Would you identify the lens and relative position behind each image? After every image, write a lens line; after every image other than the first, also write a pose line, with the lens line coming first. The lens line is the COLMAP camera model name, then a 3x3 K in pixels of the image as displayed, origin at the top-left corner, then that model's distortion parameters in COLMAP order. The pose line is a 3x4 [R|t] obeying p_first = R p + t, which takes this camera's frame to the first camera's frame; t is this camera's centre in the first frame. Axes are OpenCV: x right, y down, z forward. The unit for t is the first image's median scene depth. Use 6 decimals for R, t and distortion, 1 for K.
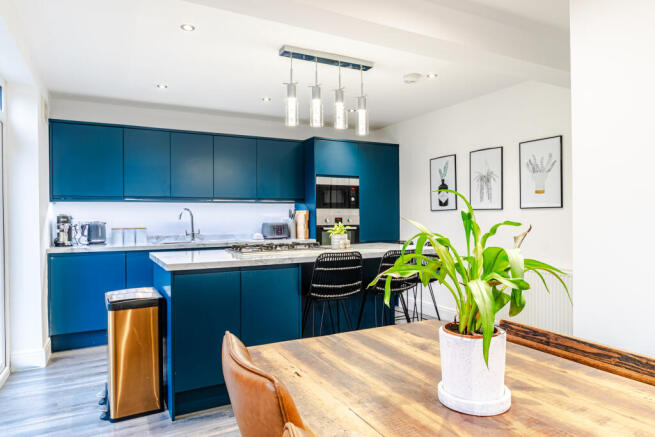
lens RADIAL K [[420.2, 0, 327.4], [0, 420.2, 216.3], [0, 0, 1]] dist [0.004000, 0.003592]
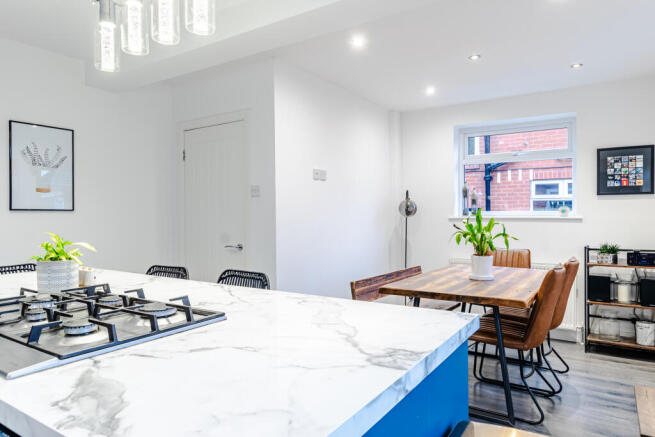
lens RADIAL K [[420.2, 0, 327.4], [0, 420.2, 217.4], [0, 0, 1]] dist [0.004000, 0.003592]
pose [[-0.487874, 0.001361, 0.872913, -0.609264], [0.008868, 0.999955, 0.003397, -0.003224], [-0.872869, 0.009399, -0.487865, 1.159243]]
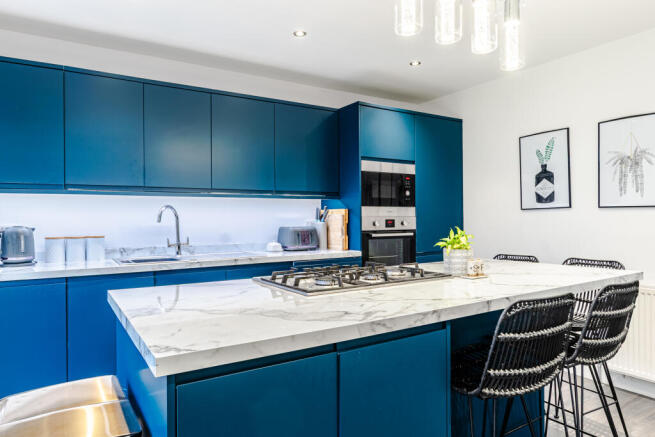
lens RADIAL K [[420.2, 0, 327.3], [0, 420.2, 217.9], [0, 0, 1]] dist [0.004000, 0.003592]
pose [[0.997070, -0.001153, 0.076481, -0.135729], [0.001062, 0.999999, 0.001235, -0.000245], [-0.076482, -0.001150, 0.997070, 0.322176]]
